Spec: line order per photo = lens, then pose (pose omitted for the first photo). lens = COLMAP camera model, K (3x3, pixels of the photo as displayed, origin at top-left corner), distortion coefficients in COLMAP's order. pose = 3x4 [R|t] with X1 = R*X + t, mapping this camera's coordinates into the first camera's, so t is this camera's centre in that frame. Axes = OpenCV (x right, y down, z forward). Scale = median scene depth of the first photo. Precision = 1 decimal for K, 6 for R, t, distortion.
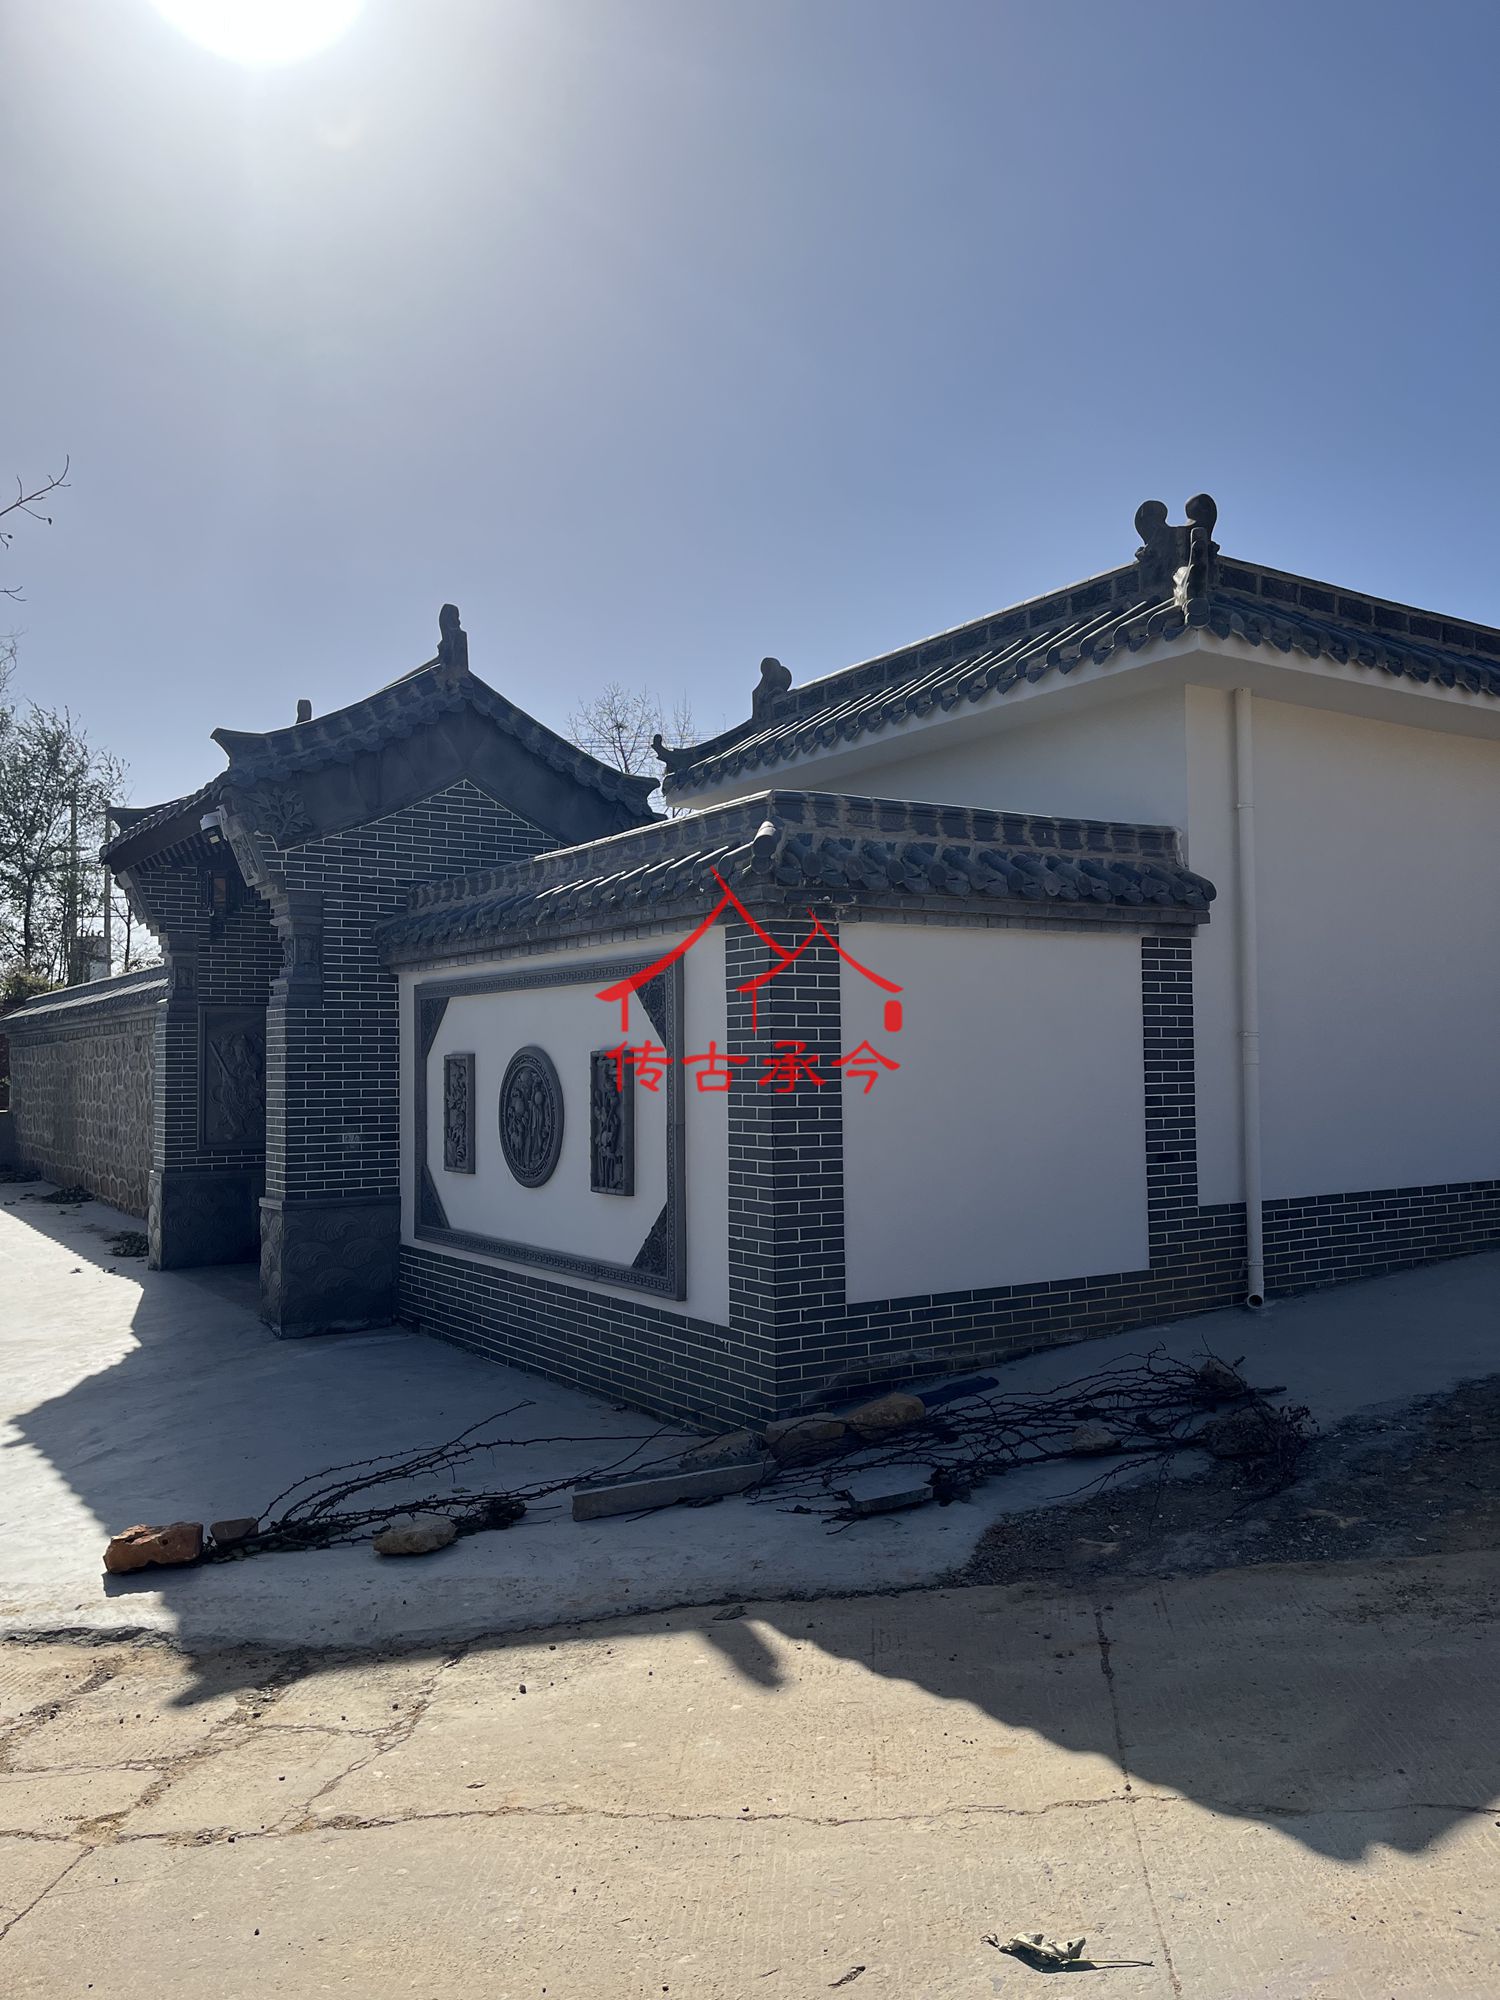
lens RADIAL K [[1505.8, 0, 747.1], [0, 1505.8, 1010.1], [0, 0, 1]] dist [0.089114, -0.117896]
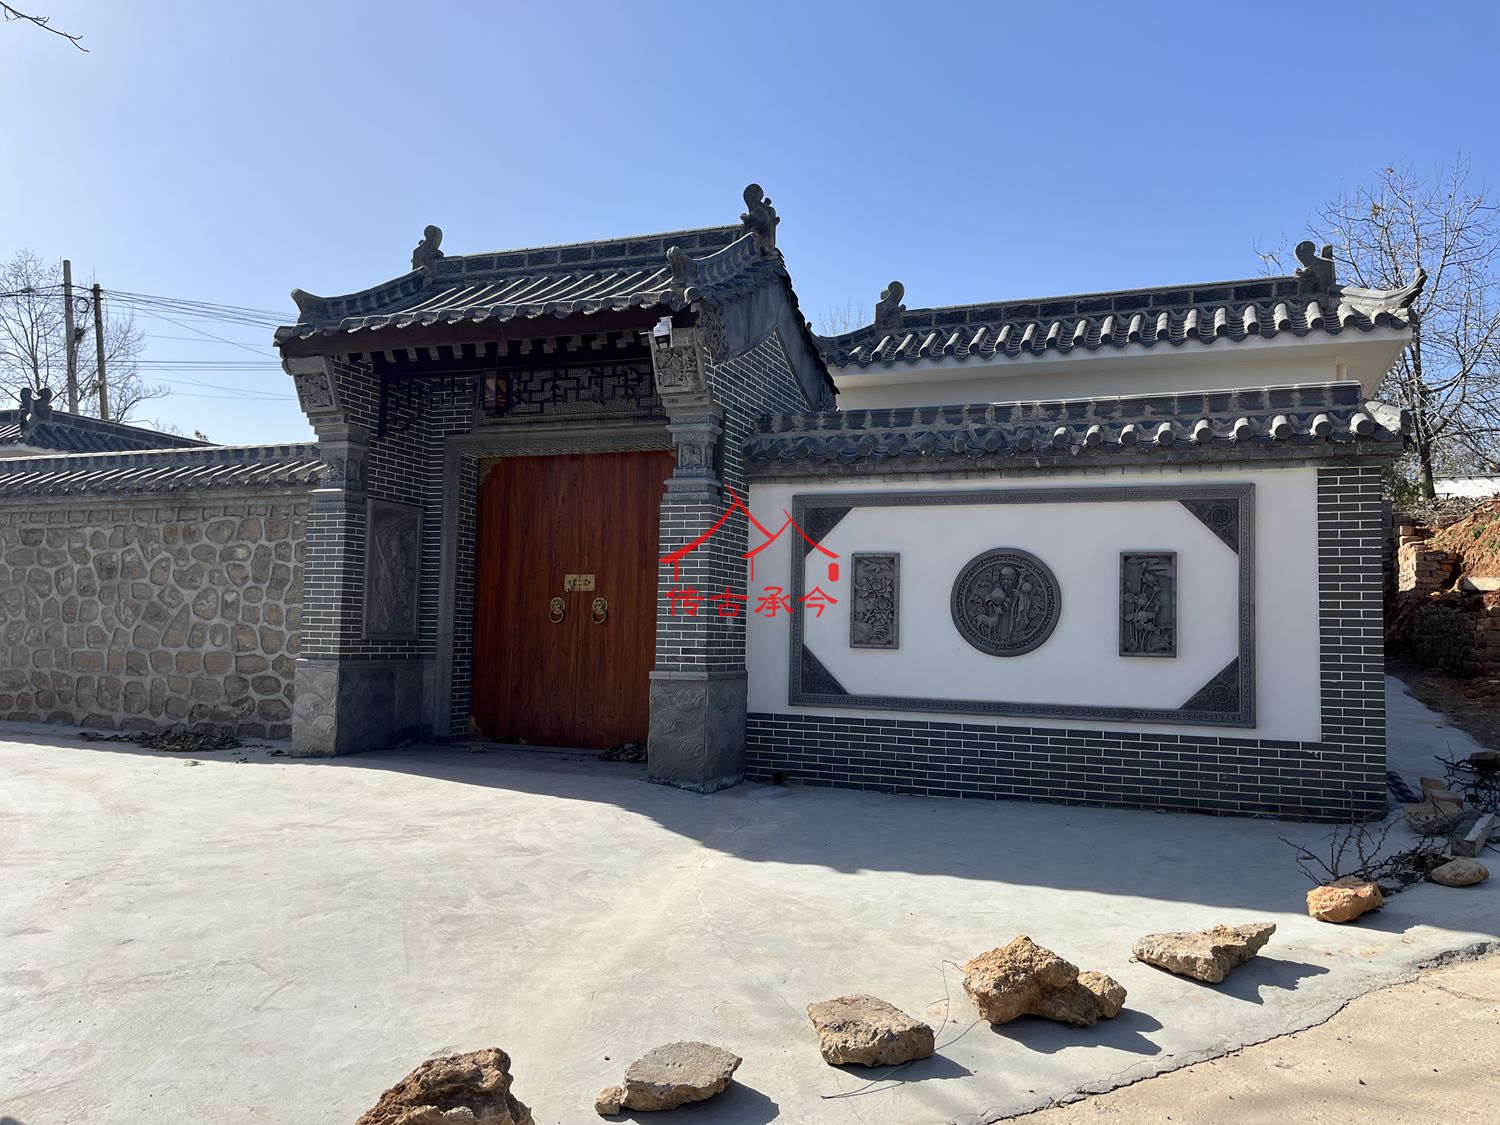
lens RADIAL K [[1129.3, 0, 750.0], [0, 1129.3, 562.5], [0, 0, 1]] dist [0.089114, -0.117896]
pose [[0.814747, 0.066725, 0.575964, -0.966261], [-0.051762, 0.997760, -0.042368, 0.097600], [-0.577502, 0.004706, 0.816376, 0.359480]]
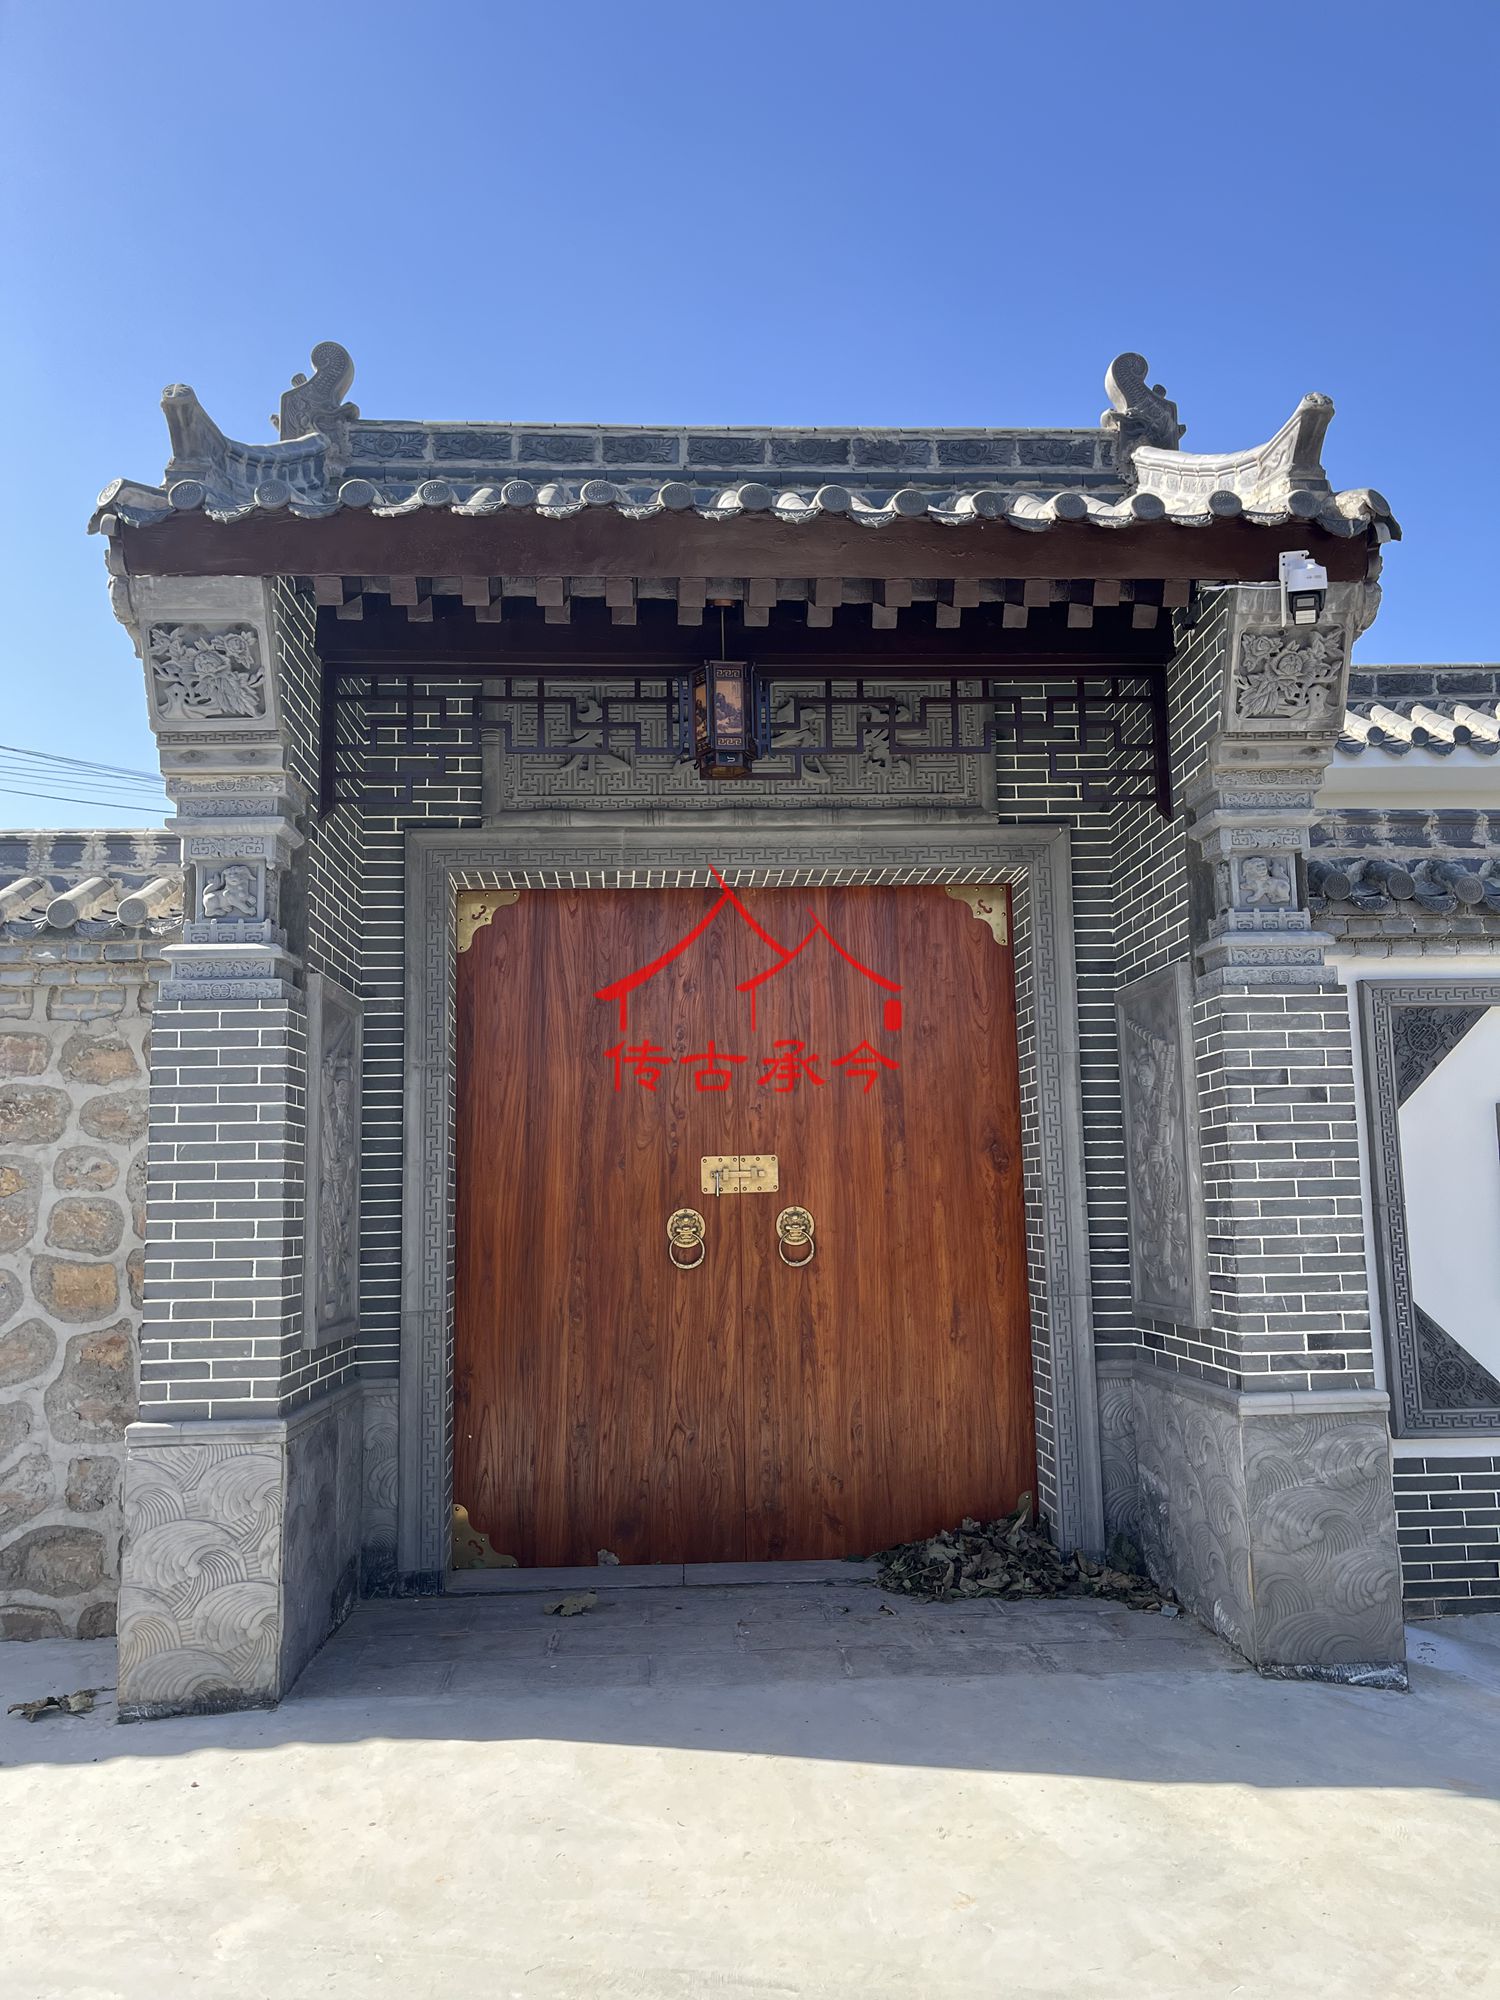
lens RADIAL K [[1505.8, 0, 747.1], [0, 1505.8, 1010.1], [0, 0, 1]] dist [0.089114, -0.117896]
pose [[0.504336, 0.112624, 0.856131, -1.041762], [-0.015760, 0.992493, -0.121278, 0.085453], [-0.863364, 0.047672, 0.502325, 1.157722]]
